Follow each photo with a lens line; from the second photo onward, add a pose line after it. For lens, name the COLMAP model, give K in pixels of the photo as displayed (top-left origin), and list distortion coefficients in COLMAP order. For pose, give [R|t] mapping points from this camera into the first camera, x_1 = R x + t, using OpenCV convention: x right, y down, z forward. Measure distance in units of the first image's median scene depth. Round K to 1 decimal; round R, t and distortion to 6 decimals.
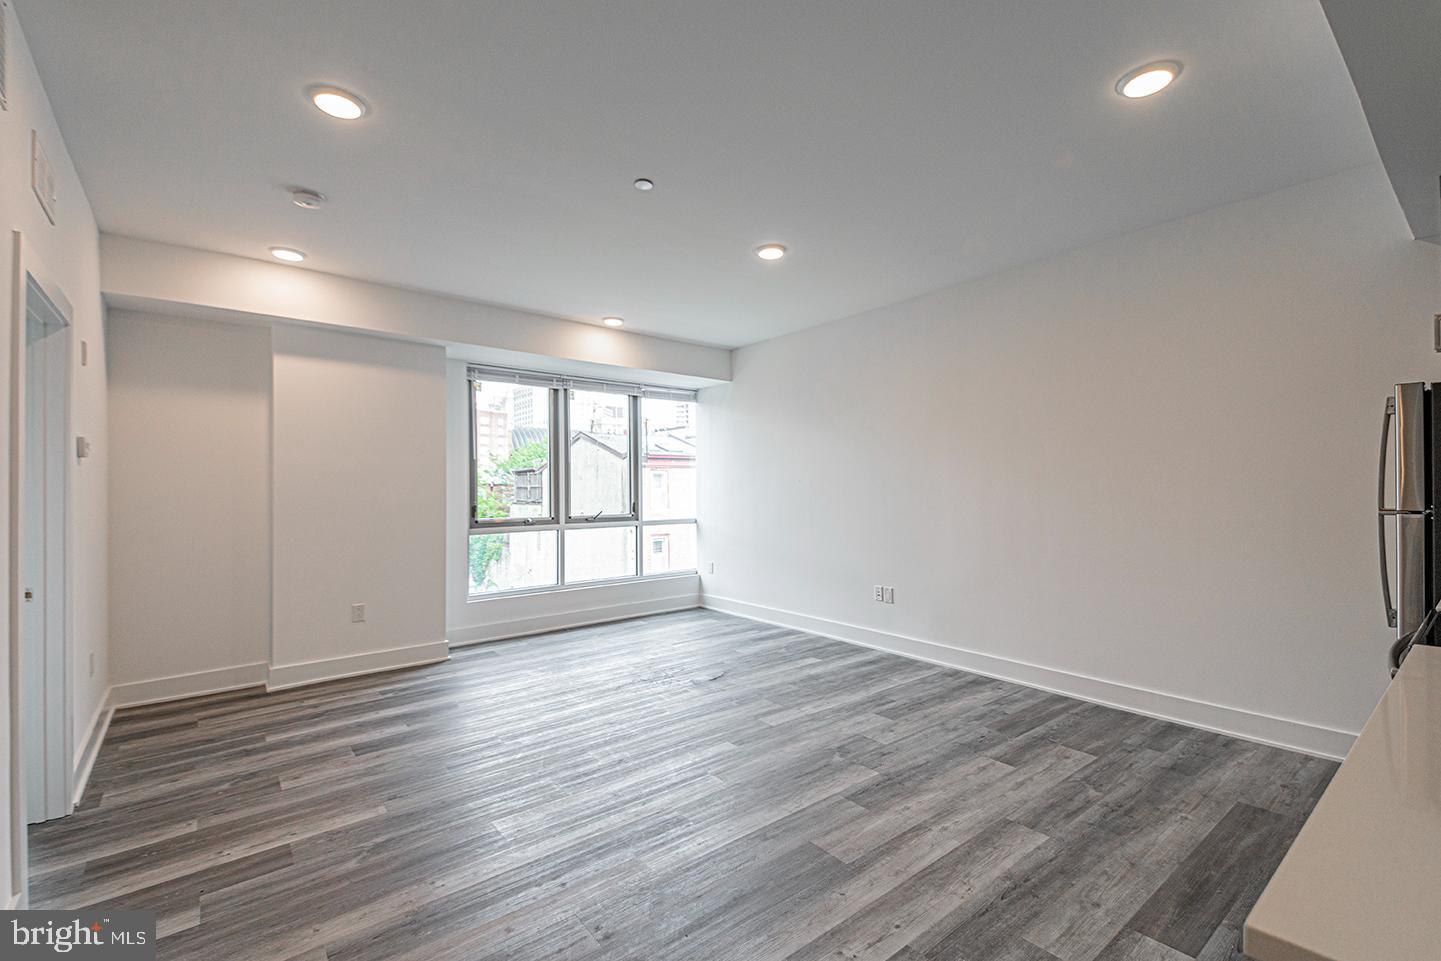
lens RADIAL K [[613.7, 0, 720.5], [0, 613.7, 480.5], [0, 0, 1]] dist [0.067152, -0.000040]
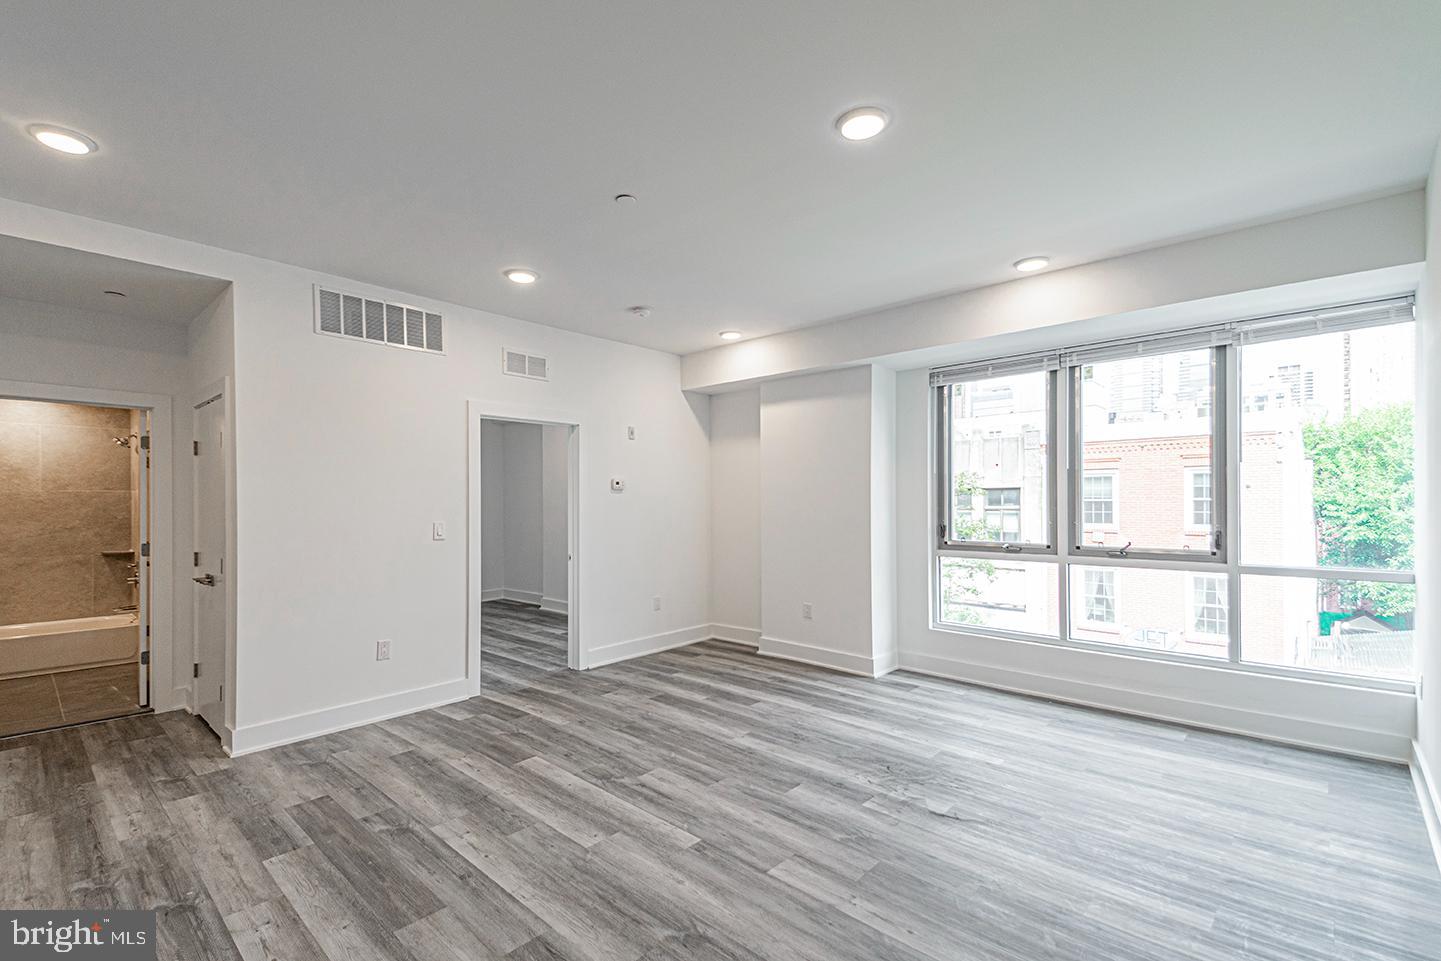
lens RADIAL K [[629.8, 0, 707.1], [0, 629.8, 478.8], [0, 0, 1]] dist [0.069366, -0.000167]
pose [[0.164019, -0.038150, -0.985719, 0.615156], [0.008008, 0.999270, -0.037342, 0.008986], [0.986425, -0.001769, 0.164205, 0.675804]]
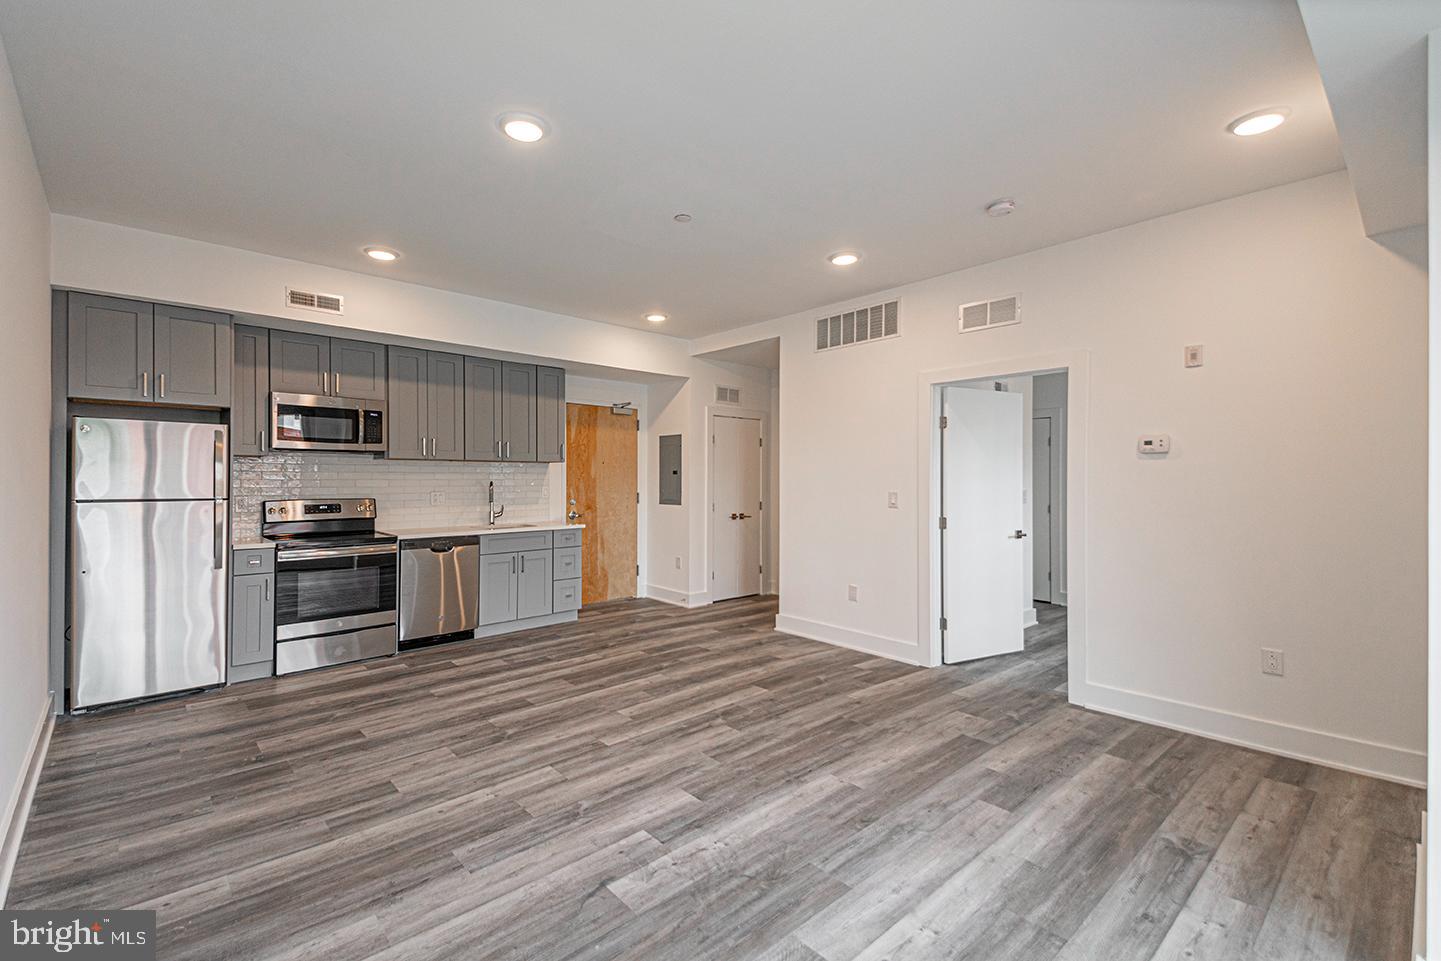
lens RADIAL K [[629.8, 0, 707.1], [0, 629.8, 478.8], [0, 0, 1]] dist [0.069366, -0.000167]
pose [[-0.997769, 0.005811, -0.066502, -0.059647], [0.006229, 0.999962, -0.006068, 0.007378], [0.066464, -0.006469, -0.997768, 1.545506]]
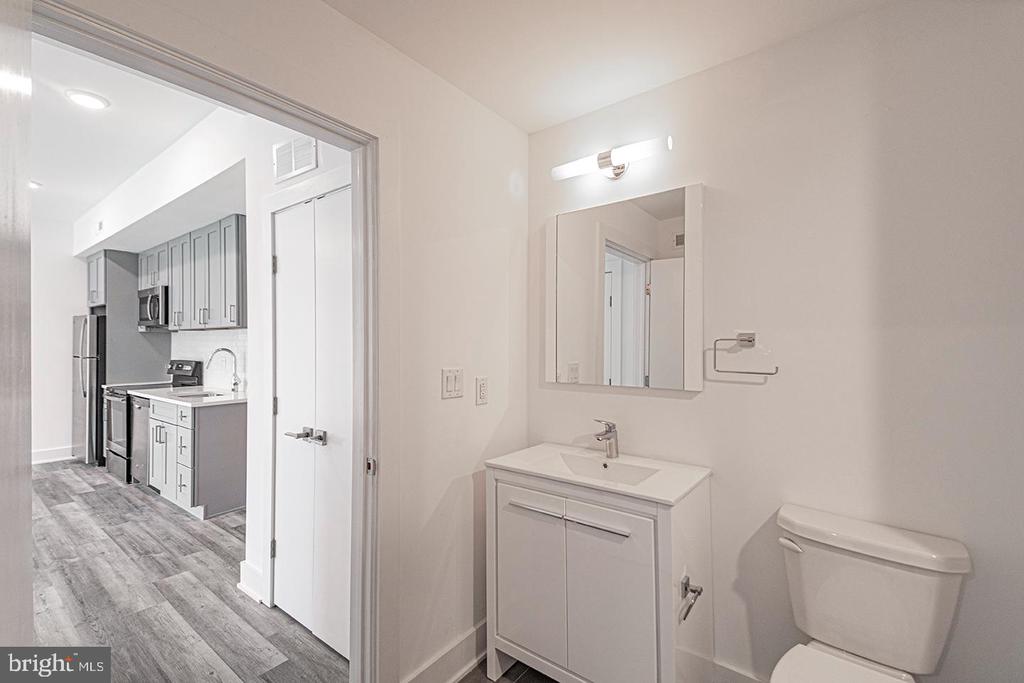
lens RADIAL K [[436.1, 0, 512.0], [0, 436.1, 341.5], [0, 0, 1]] dist [0.067152, -0.000040]
pose [[-0.234535, 0.009067, 0.972065, -0.807369], [-0.000915, 0.999954, -0.009548, -0.003940], [-0.972107, -0.003129, -0.234516, -0.209818]]
